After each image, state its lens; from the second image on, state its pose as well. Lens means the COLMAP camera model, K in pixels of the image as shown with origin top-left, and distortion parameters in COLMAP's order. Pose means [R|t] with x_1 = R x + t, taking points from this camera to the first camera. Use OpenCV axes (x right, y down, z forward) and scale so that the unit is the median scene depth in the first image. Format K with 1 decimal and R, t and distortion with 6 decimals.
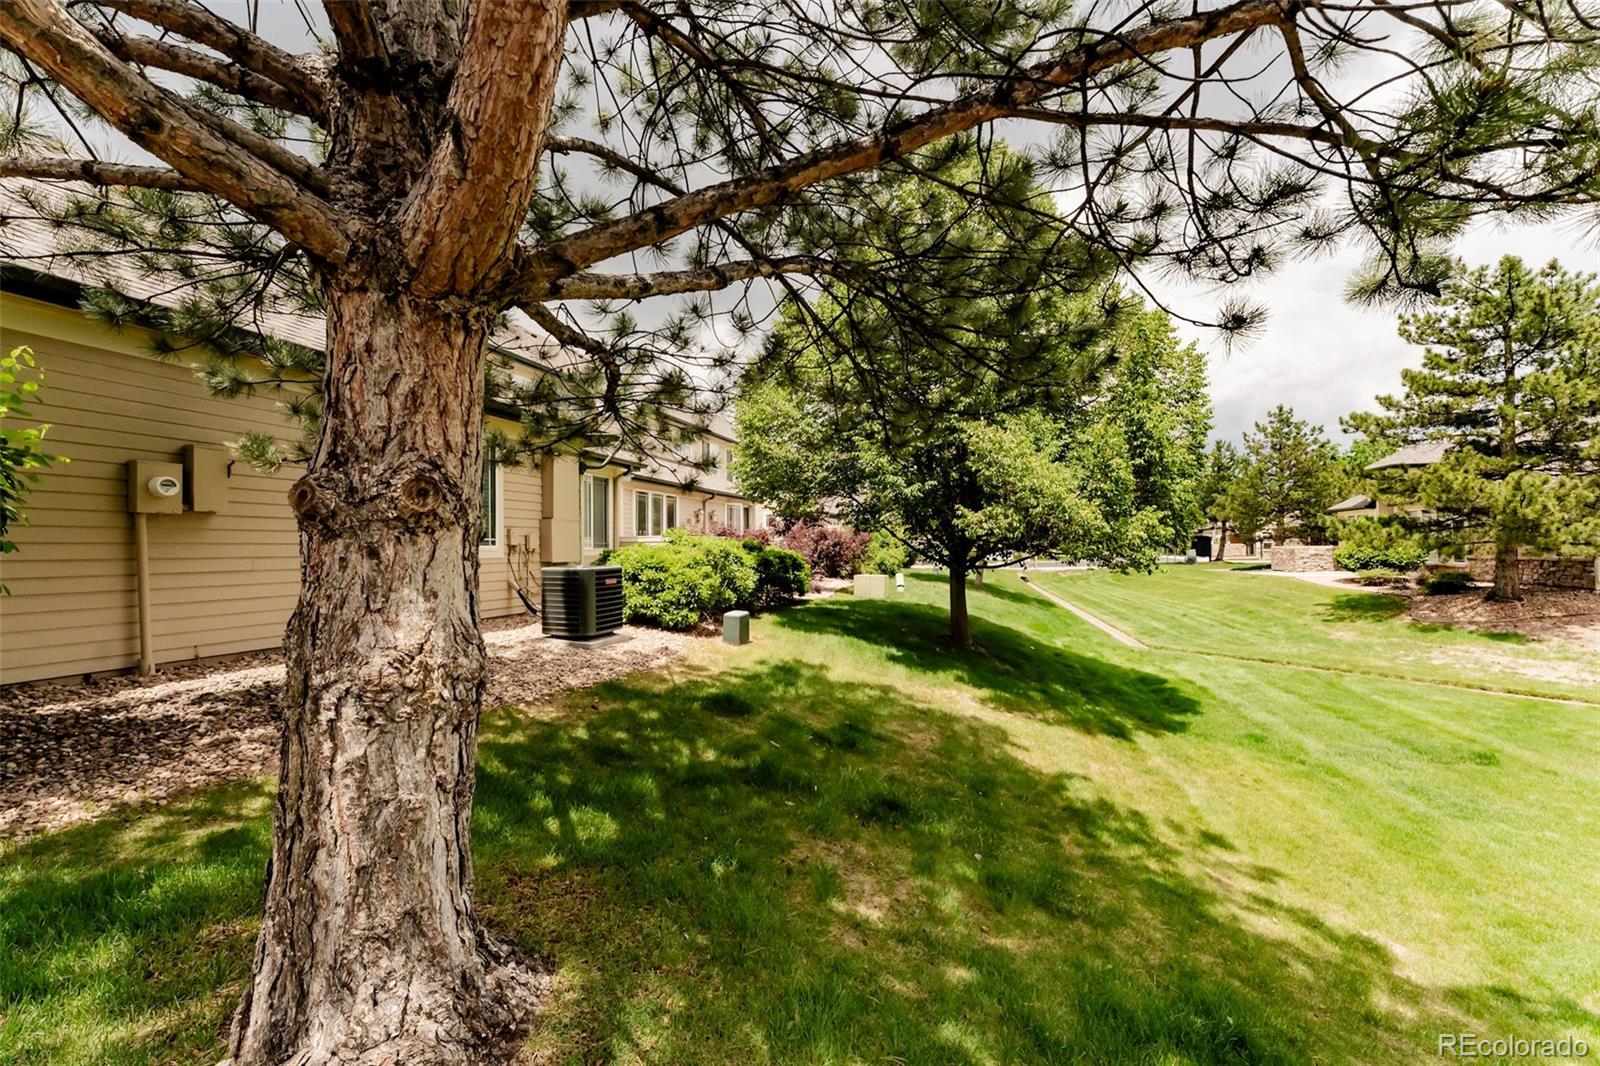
lens RADIAL K [[640.7, 0, 791.8], [0, 640.7, 536.6], [0, 0, 1]] dist [0.000532, -0.000378]
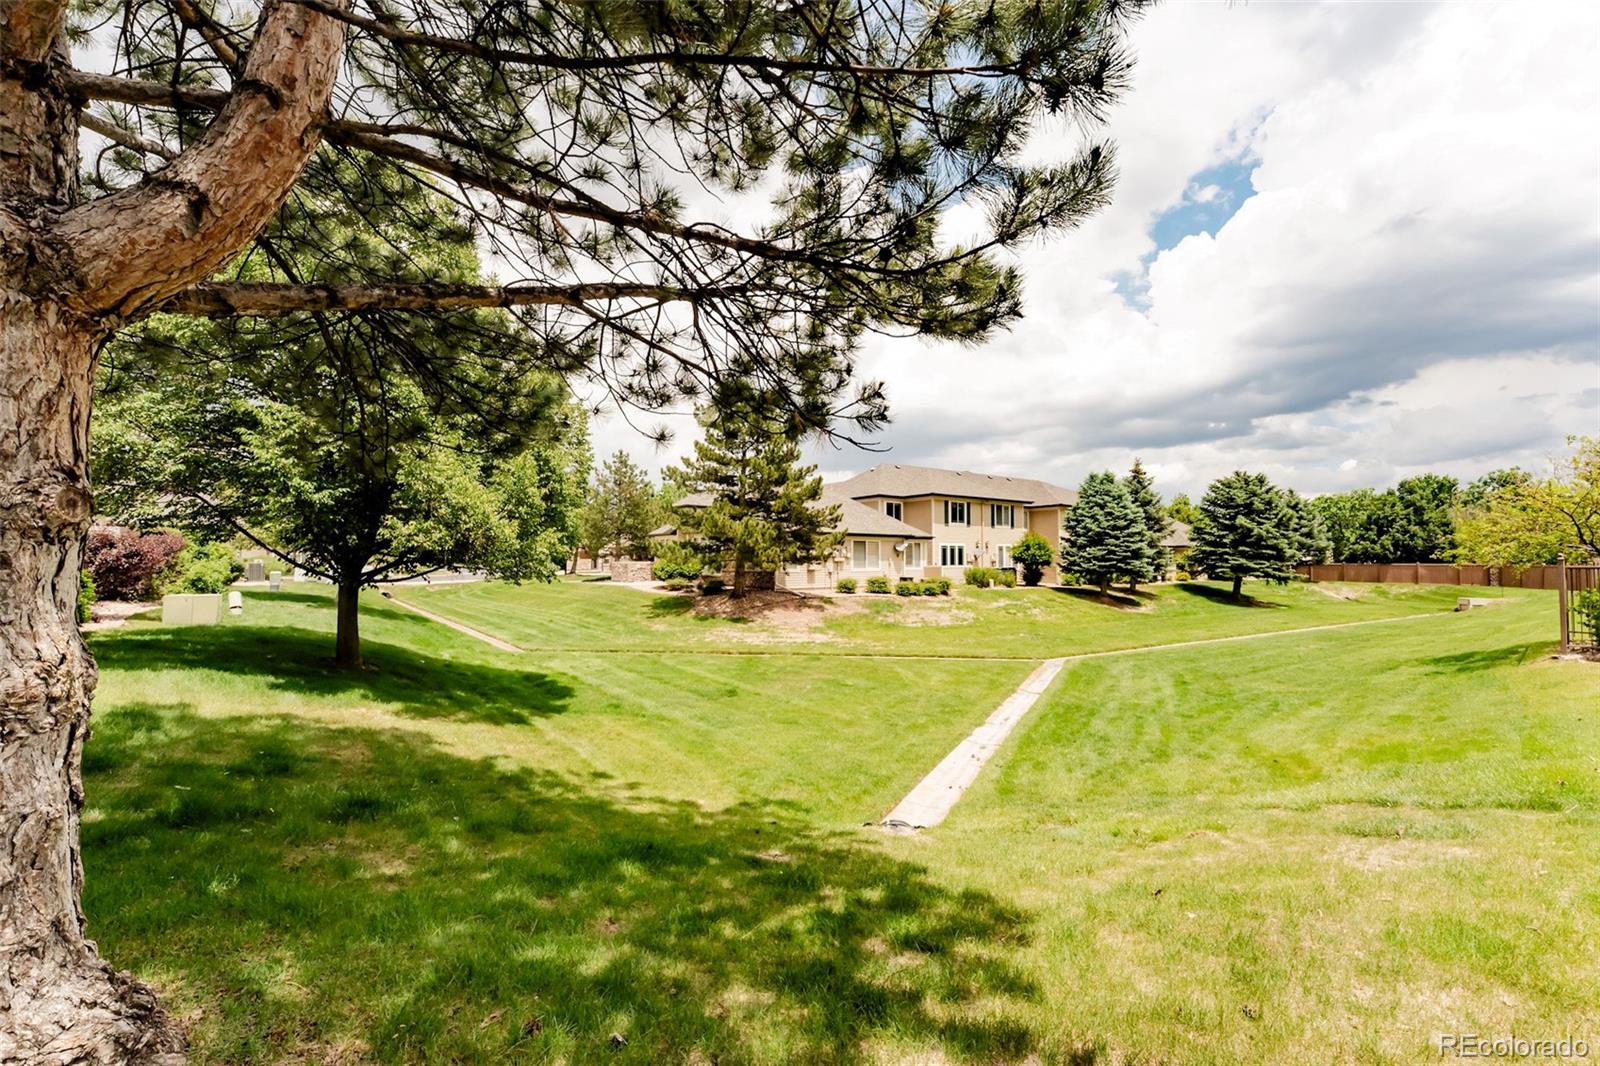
lens RADIAL K [[640.7, 0, 791.8], [0, 640.7, 536.6], [0, 0, 1]] dist [0.000532, -0.000378]
pose [[0.601158, 0.039451, 0.798156, -0.141862], [-0.021947, 0.999219, -0.032858, -0.001556], [-0.798828, 0.002236, 0.601555, -0.103763]]
